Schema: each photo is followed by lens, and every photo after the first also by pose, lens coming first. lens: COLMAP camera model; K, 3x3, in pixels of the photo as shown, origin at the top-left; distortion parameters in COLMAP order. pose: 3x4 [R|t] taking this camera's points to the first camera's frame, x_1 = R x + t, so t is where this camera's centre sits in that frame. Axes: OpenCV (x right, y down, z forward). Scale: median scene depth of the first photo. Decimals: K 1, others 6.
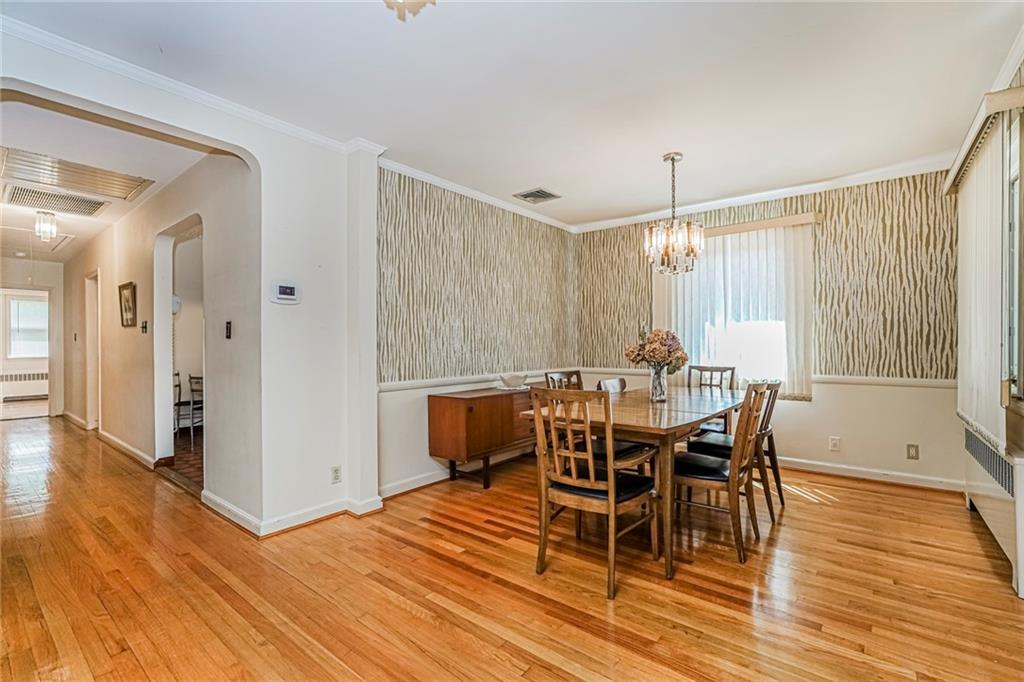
lens RADIAL K [[457.9, 0, 514.0], [0, 457.9, 346.8], [0, 0, 1]] dist [-0.017609, 0.009403]
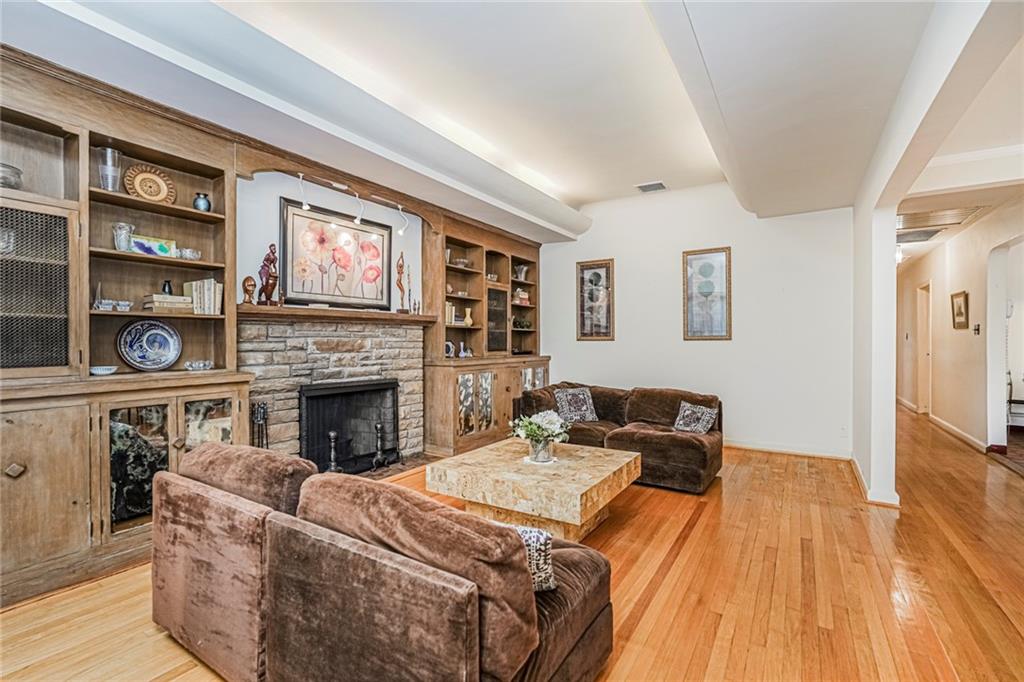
lens RADIAL K [[457.9, 0, 512.5], [0, 457.9, 341.2], [0, 0, 1]] dist [-0.017609, 0.009403]
pose [[0.114210, 0.007618, -0.993427, 0.221321], [-0.011127, 0.999918, 0.006389, -0.009255], [0.993394, 0.010324, 0.114285, -0.339013]]
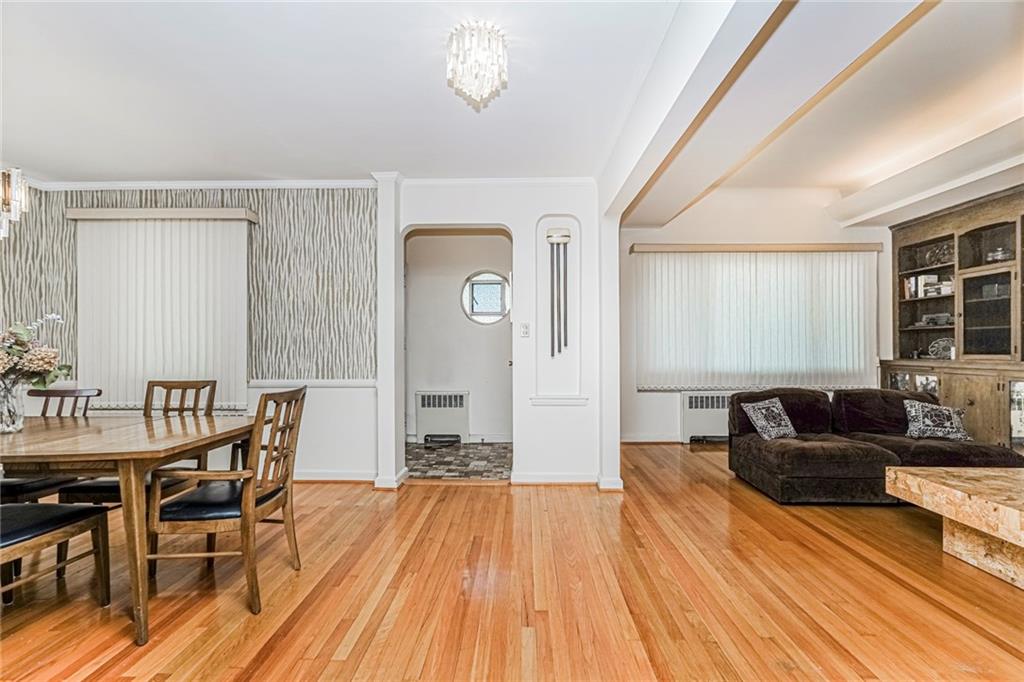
lens RADIAL K [[457.9, 0, 507.2], [0, 457.9, 347.1], [0, 0, 1]] dist [-0.017609, 0.009403]
pose [[-0.604711, 0.005428, 0.796426, -0.431564], [0.010606, 0.999943, 0.001238, 0.000429], [-0.796374, 0.009195, -0.604734, 0.531325]]
